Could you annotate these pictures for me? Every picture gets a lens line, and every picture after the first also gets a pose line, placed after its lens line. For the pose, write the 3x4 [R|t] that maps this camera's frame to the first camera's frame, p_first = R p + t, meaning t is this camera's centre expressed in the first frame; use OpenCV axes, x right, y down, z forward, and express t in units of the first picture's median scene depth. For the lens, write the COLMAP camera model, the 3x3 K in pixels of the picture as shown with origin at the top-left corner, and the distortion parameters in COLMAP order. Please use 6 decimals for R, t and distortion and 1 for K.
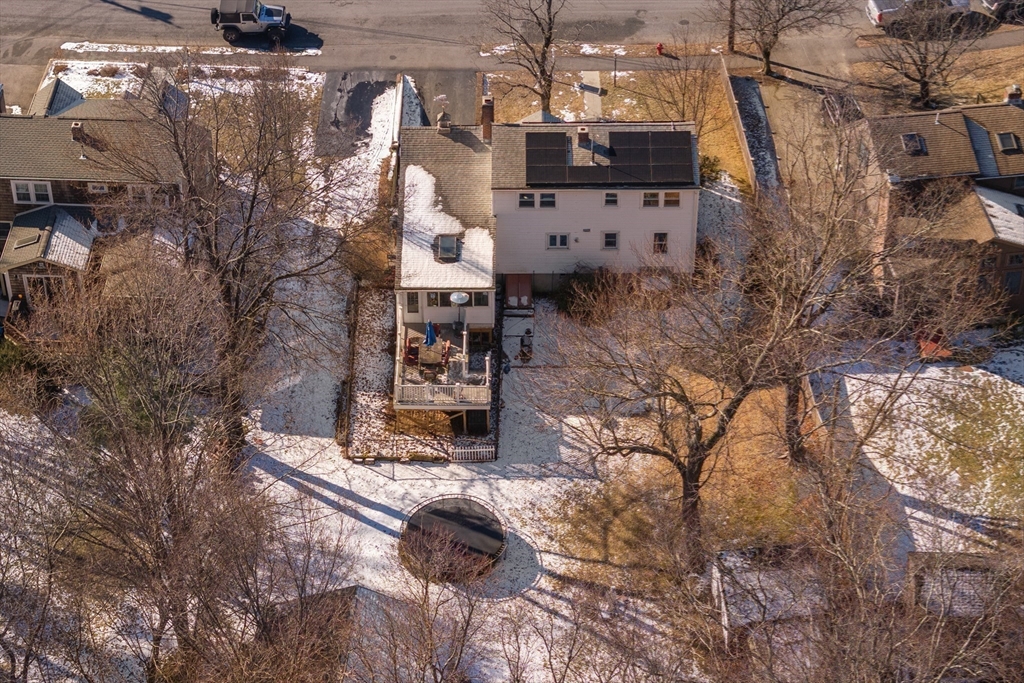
lens RADIAL K [[1941.3, 0, 512.0], [0, 1941.3, 341.5], [0, 0, 1]] dist [-0.030443, -0.106474]
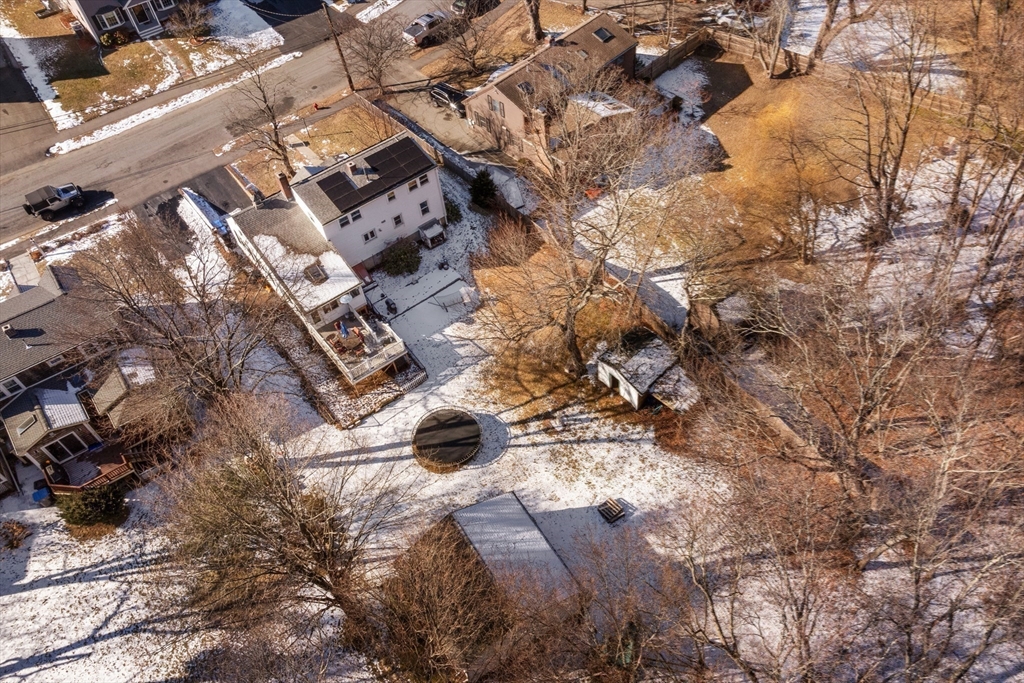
lens RADIAL K [[741.0, 0, 514.3], [0, 741.0, 326.0], [0, 0, 1]] dist [0.001561, 0.007490]
pose [[0.782258, -0.509025, 0.359118, -0.140236], [0.439620, 0.859519, 0.260696, -0.095928], [-0.441370, -0.046056, 0.896143, 0.410907]]
